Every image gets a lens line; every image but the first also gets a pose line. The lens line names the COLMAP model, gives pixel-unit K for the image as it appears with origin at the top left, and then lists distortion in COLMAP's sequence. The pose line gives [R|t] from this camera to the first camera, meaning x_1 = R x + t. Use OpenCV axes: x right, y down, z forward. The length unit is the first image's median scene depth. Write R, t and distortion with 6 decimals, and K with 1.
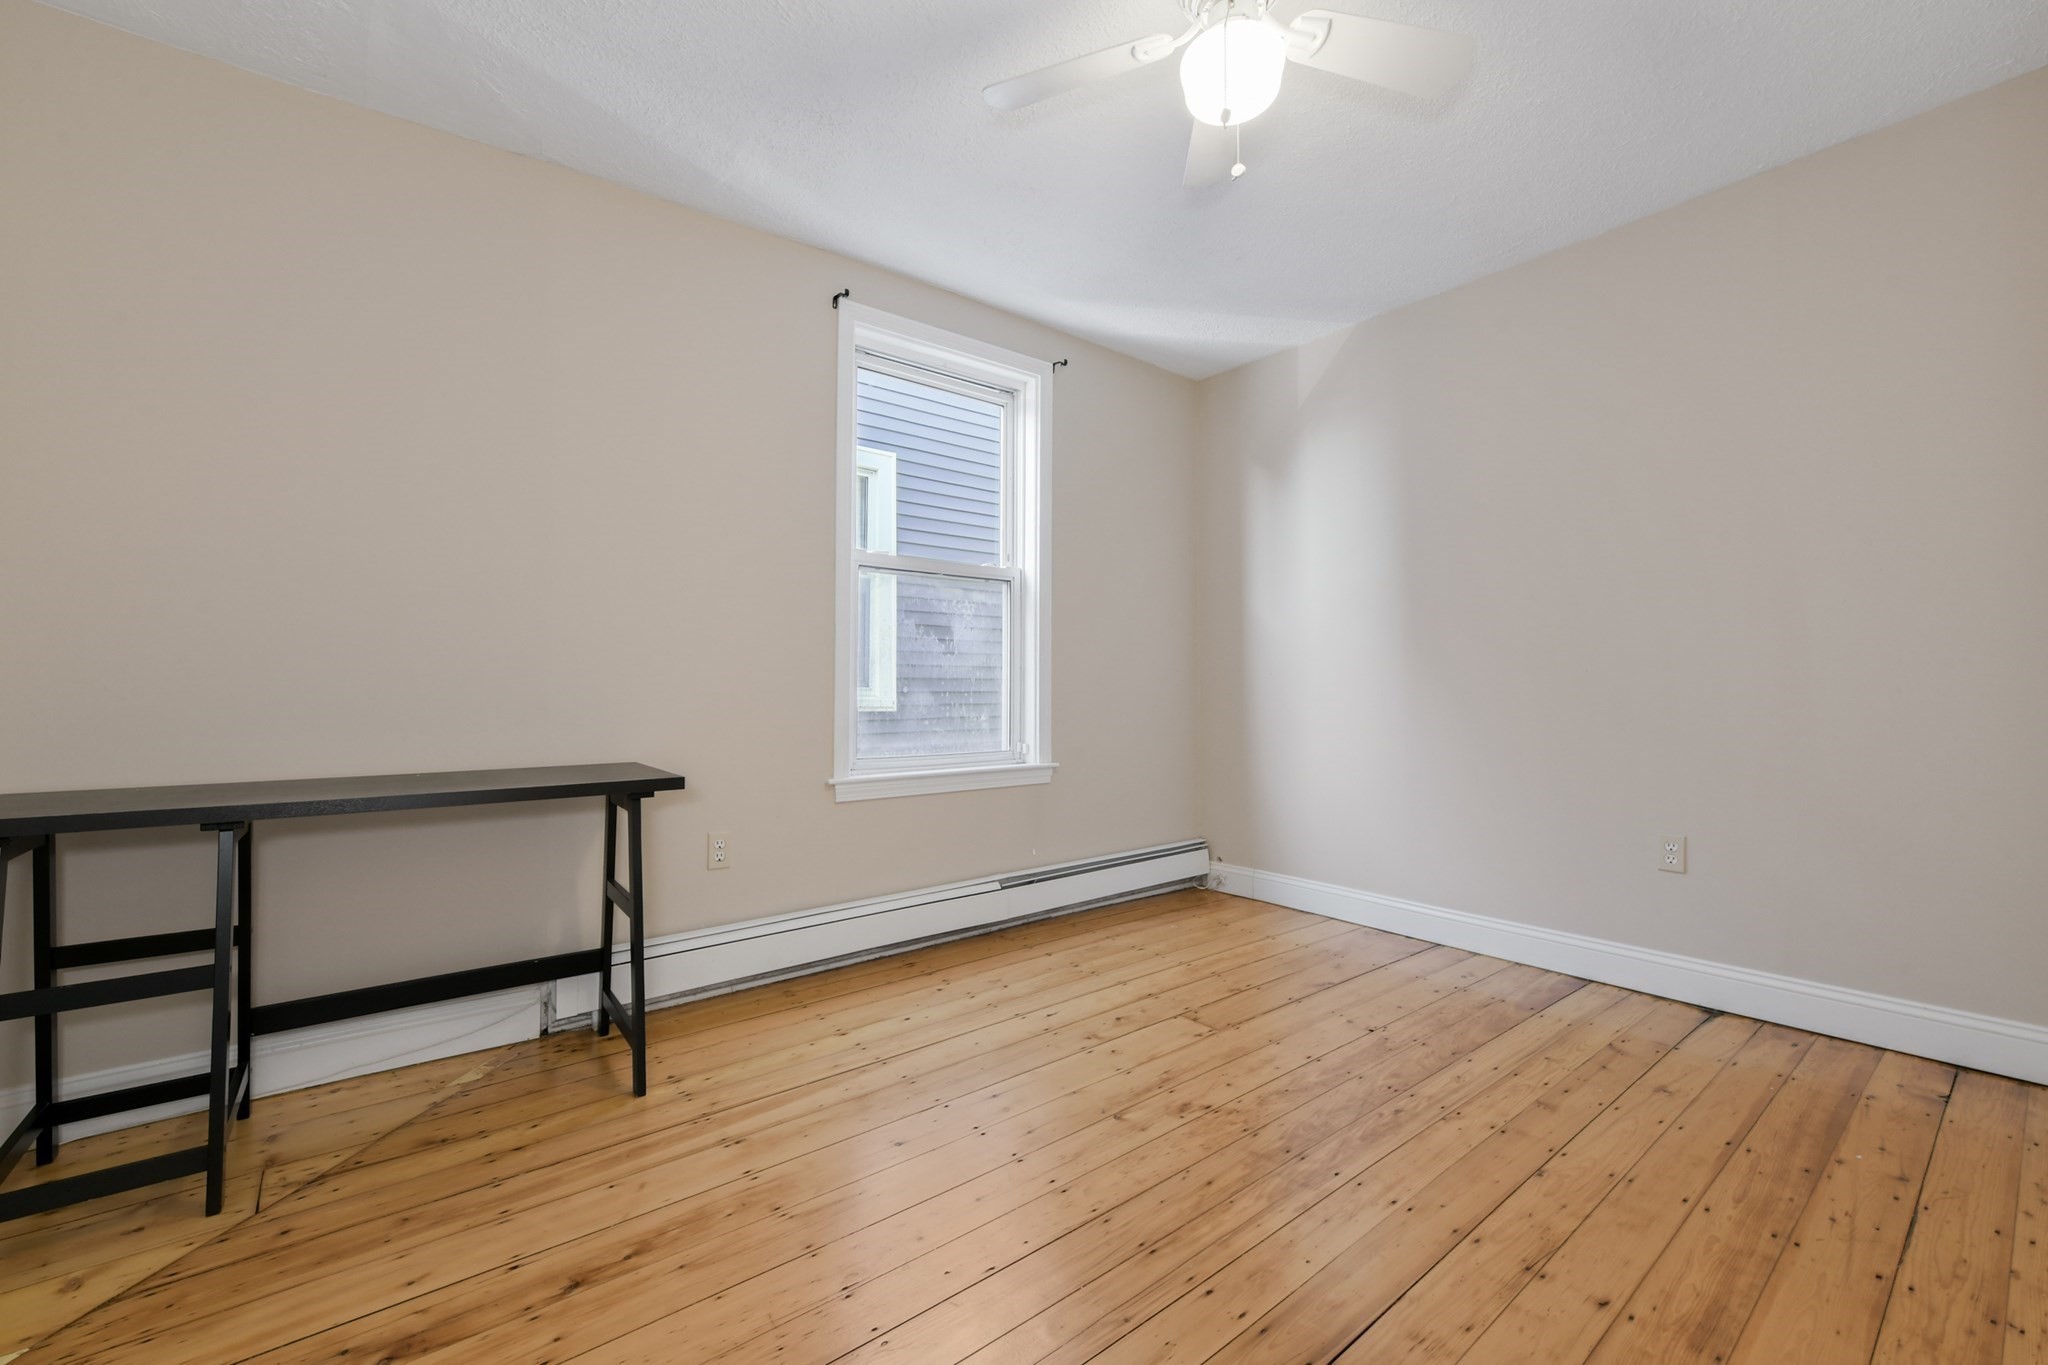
lens RADIAL K [[826.8, 0, 1027.4], [0, 826.8, 675.5], [0, 0, 1]] dist [0.002204, 0.000482]
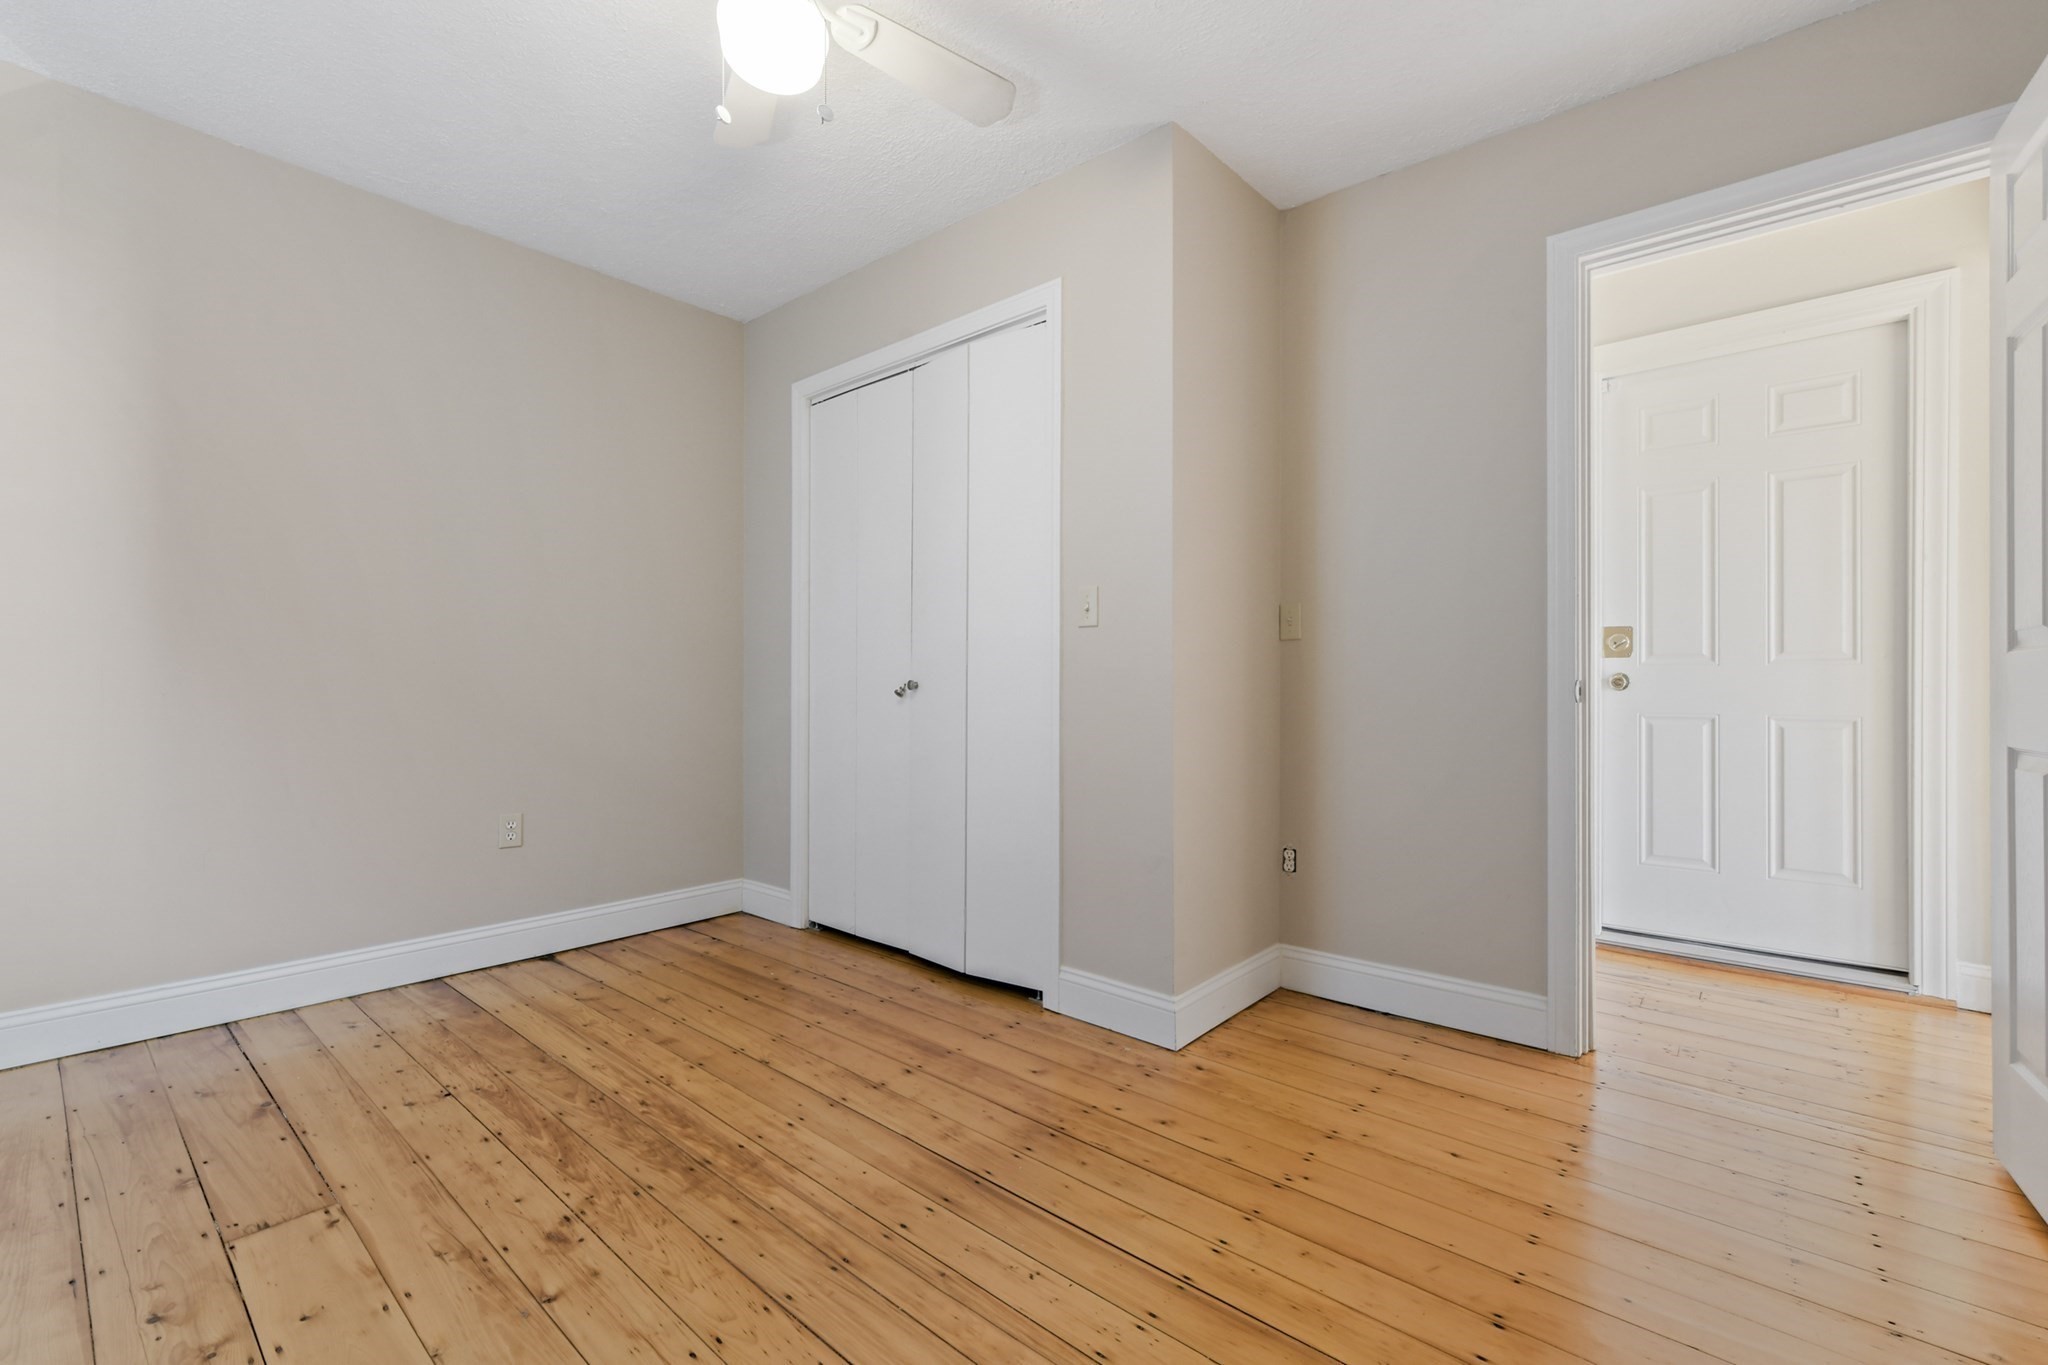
lens RADIAL K [[877.5, 0, 1024.0], [0, 877.5, 682.5], [0, 0, 1]] dist [0.000163, 0.000358]
pose [[-0.173197, 0.001741, 0.984886, -0.586374], [-0.021928, 0.999744, -0.005623, 0.011982], [-0.984643, -0.022570, -0.173114, 0.642185]]
